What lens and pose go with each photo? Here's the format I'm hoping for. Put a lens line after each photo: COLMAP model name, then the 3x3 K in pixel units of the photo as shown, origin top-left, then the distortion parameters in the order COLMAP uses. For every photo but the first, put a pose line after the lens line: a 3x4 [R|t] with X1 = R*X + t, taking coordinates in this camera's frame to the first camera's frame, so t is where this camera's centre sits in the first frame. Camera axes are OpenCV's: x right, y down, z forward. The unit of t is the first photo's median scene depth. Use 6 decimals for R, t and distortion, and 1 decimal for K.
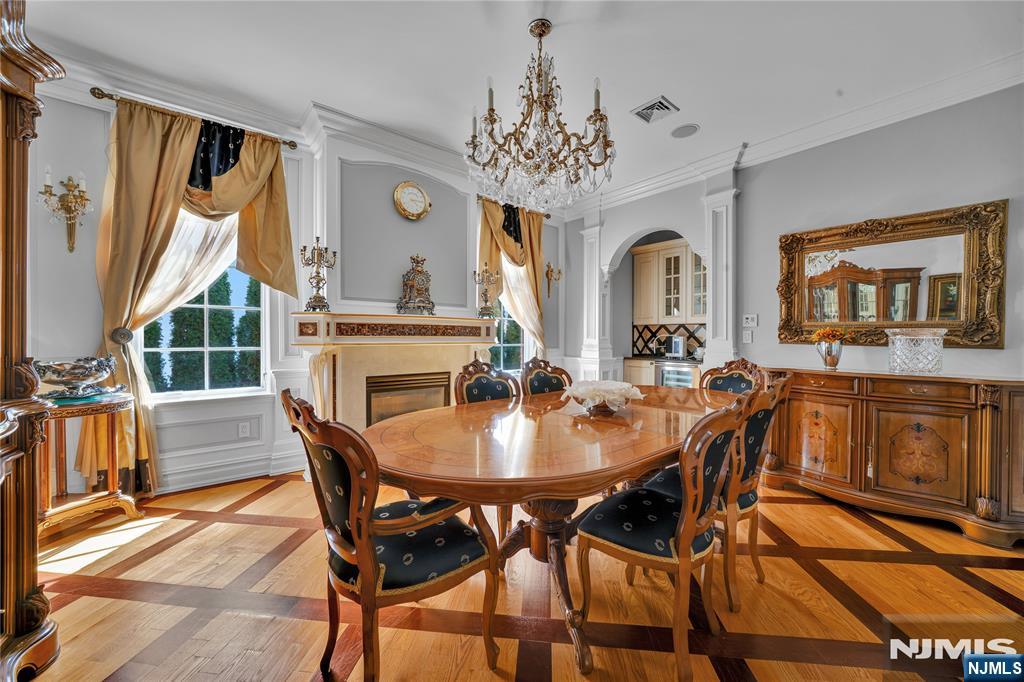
lens RADIAL K [[381.8, 0, 512.0], [0, 381.8, 341.0], [0, 0, 1]] dist [-0.013651, -0.000159]
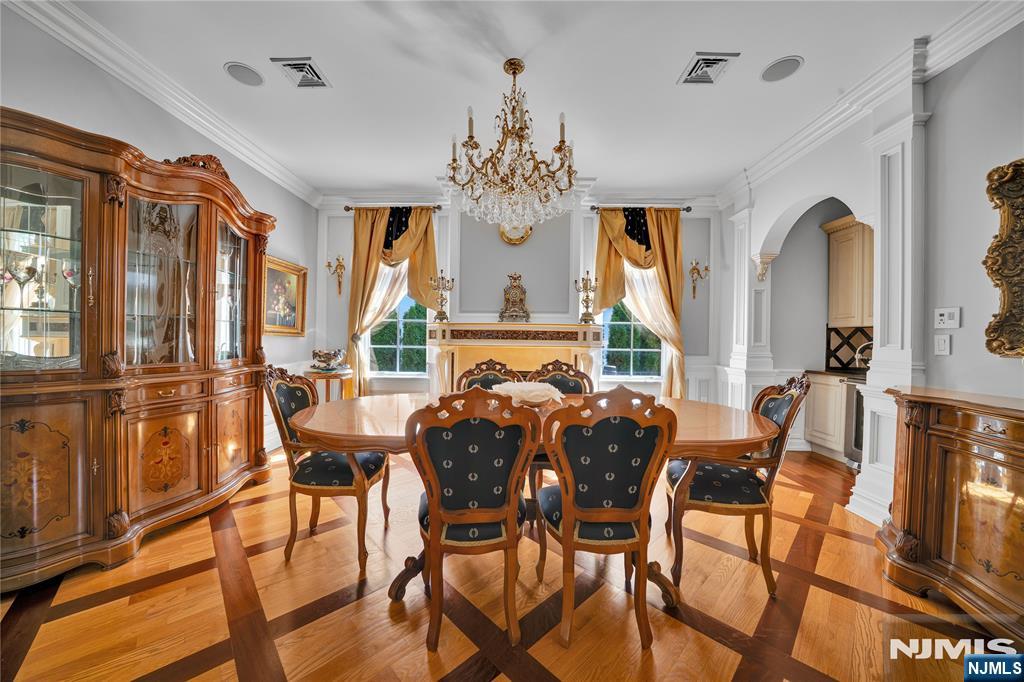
lens RADIAL K [[352.0, 0, 510.9], [0, 352.0, 346.7], [0, 0, 1]] dist [-0.031164, -0.000088]
pose [[0.760768, 0.018940, -0.648747, 0.484609], [-0.017110, 0.999812, 0.009125, -0.001092], [0.648798, 0.004158, 0.760949, 0.152590]]
